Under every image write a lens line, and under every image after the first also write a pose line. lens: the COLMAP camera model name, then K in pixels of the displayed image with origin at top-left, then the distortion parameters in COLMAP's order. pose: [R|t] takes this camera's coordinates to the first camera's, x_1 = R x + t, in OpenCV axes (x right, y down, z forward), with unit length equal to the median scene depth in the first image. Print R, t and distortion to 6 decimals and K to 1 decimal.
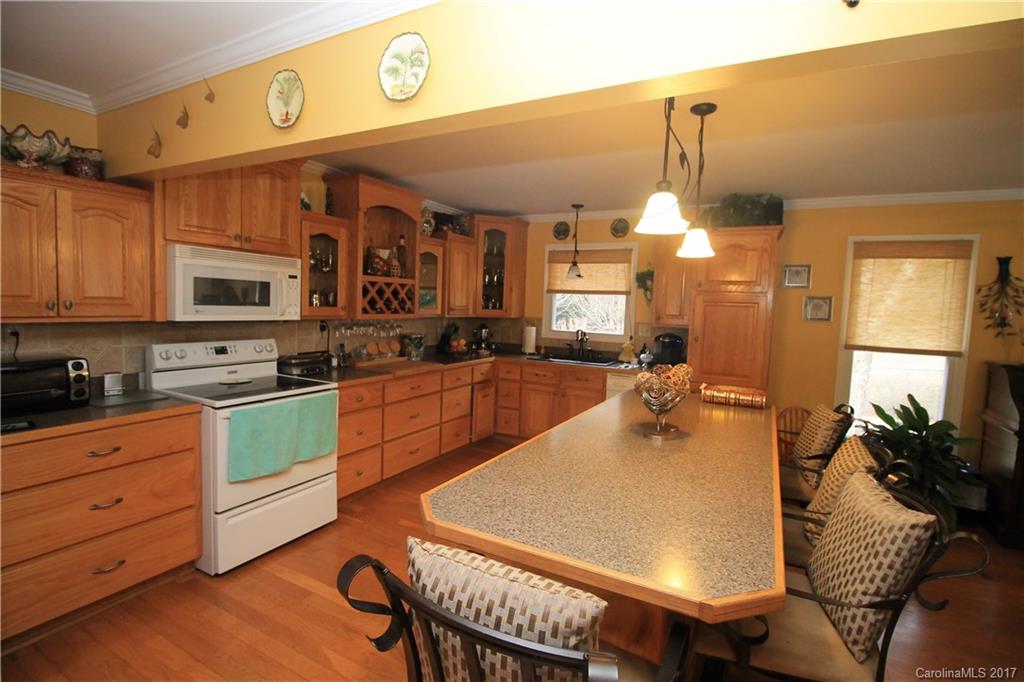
lens RADIAL K [[479.7, 0, 517.7], [0, 479.7, 341.2], [0, 0, 1]] dist [-0.011362, -0.001228]
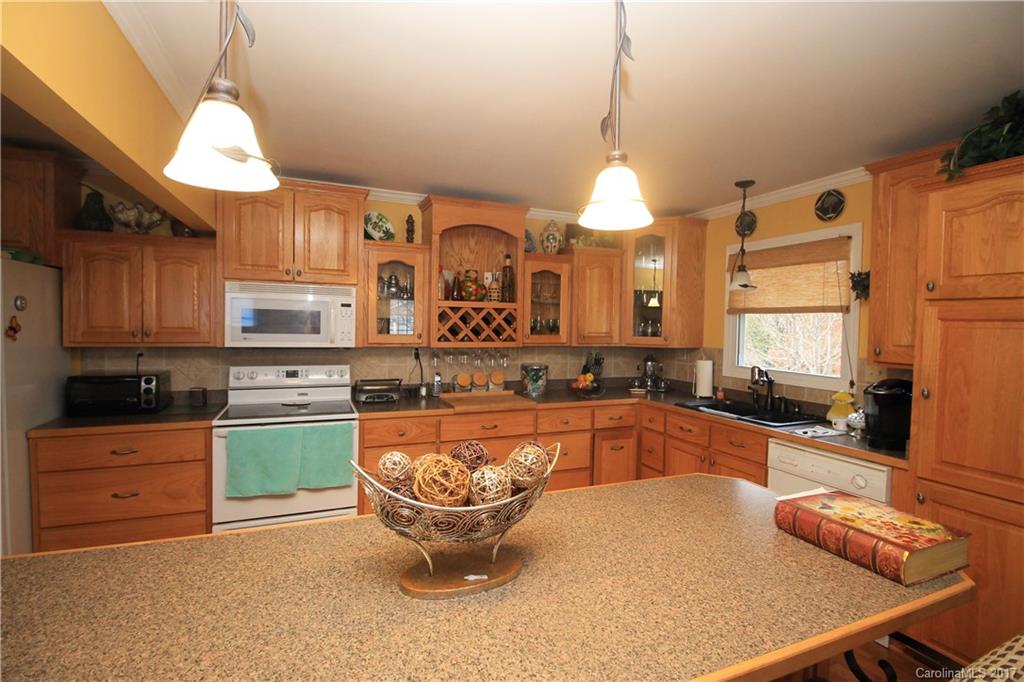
lens RADIAL K [[479.7, 0, 513.5], [0, 479.7, 340.7], [0, 0, 1]] dist [-0.011362, -0.001228]
pose [[0.774249, 0.001746, -0.632878, 0.371573], [-0.040298, 0.998103, -0.046546, -0.020715], [0.631596, 0.061542, 0.772851, 0.356695]]
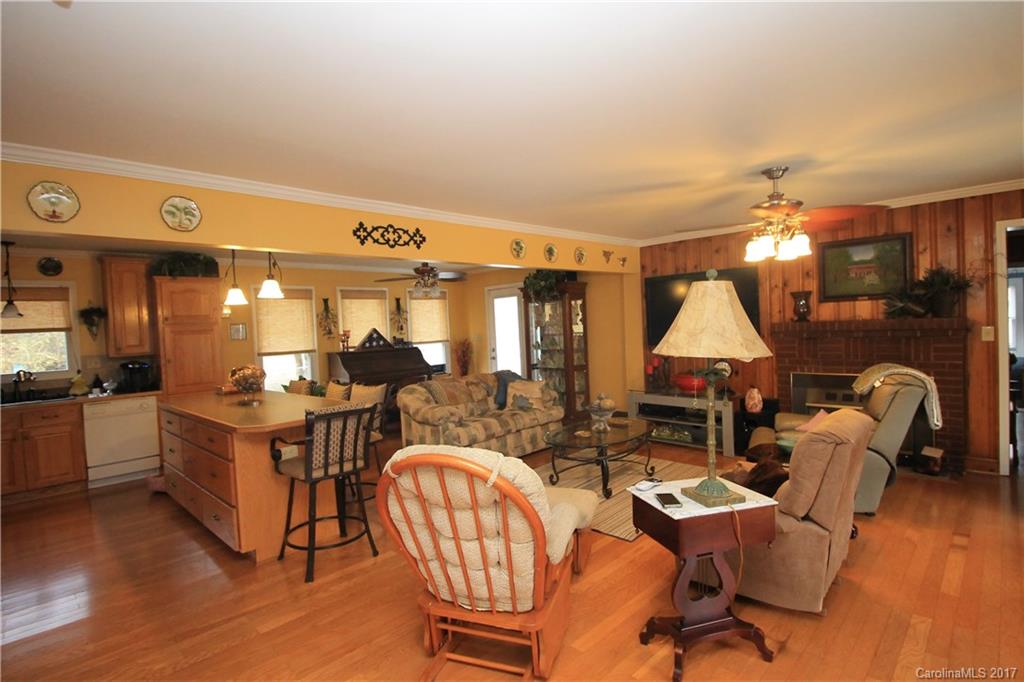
lens RADIAL K [[524.4, 0, 512.7], [0, 524.4, 339.9], [0, 0, 1]] dist [-0.000576, -0.000166]
pose [[0.292226, -0.077625, 0.953194, -0.743932], [0.132214, 0.990409, 0.040122, 0.004568], [-0.947166, 0.114301, 0.299686, -0.322788]]
